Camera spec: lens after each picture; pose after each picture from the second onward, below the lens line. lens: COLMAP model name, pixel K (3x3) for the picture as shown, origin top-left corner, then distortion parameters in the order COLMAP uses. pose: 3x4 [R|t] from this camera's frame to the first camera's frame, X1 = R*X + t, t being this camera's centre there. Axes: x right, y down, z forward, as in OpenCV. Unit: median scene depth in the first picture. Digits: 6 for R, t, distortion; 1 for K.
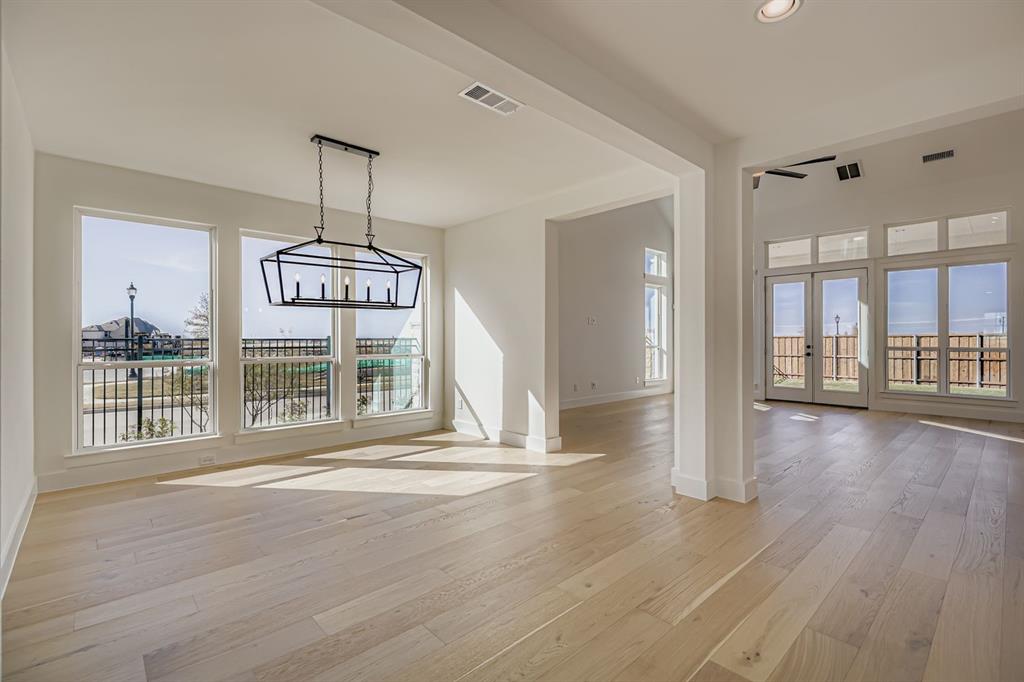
lens RADIAL K [[464.1, 0, 510.5], [0, 464.1, 340.3], [0, 0, 1]] dist [0.002031, -0.000071]
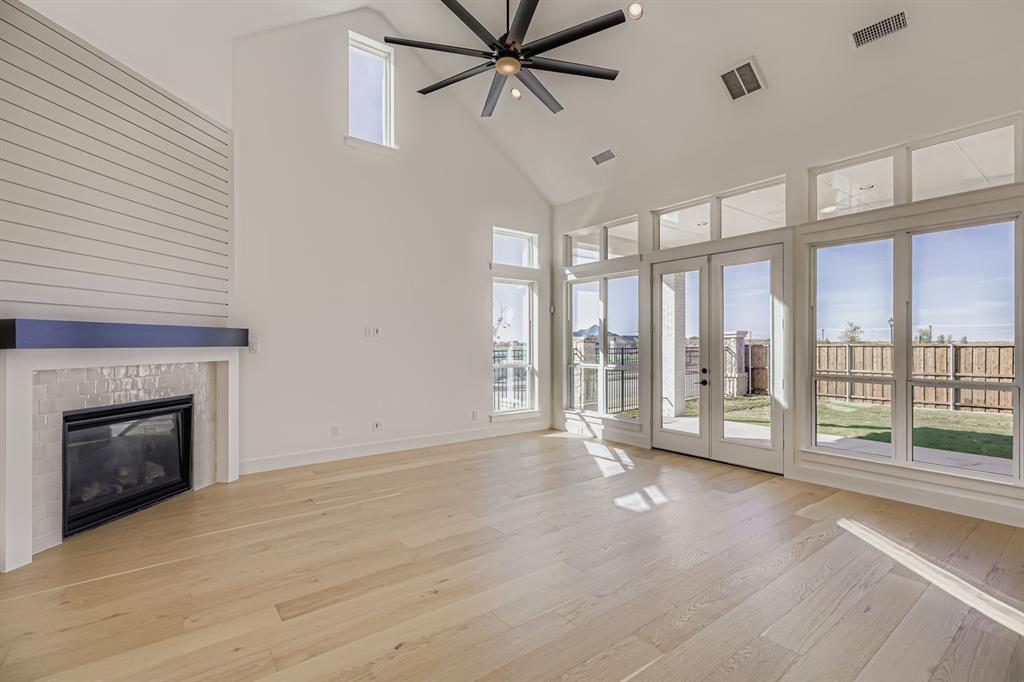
lens RADIAL K [[464.1, 0, 514.9], [0, 464.1, 345.2], [0, 0, 1]] dist [0.002031, -0.000071]
pose [[0.995559, -0.000690, -0.094142, 0.442066], [0.000708, 1.000000, 0.000159, -0.021185], [0.094142, -0.000225, 0.995559, 0.338419]]
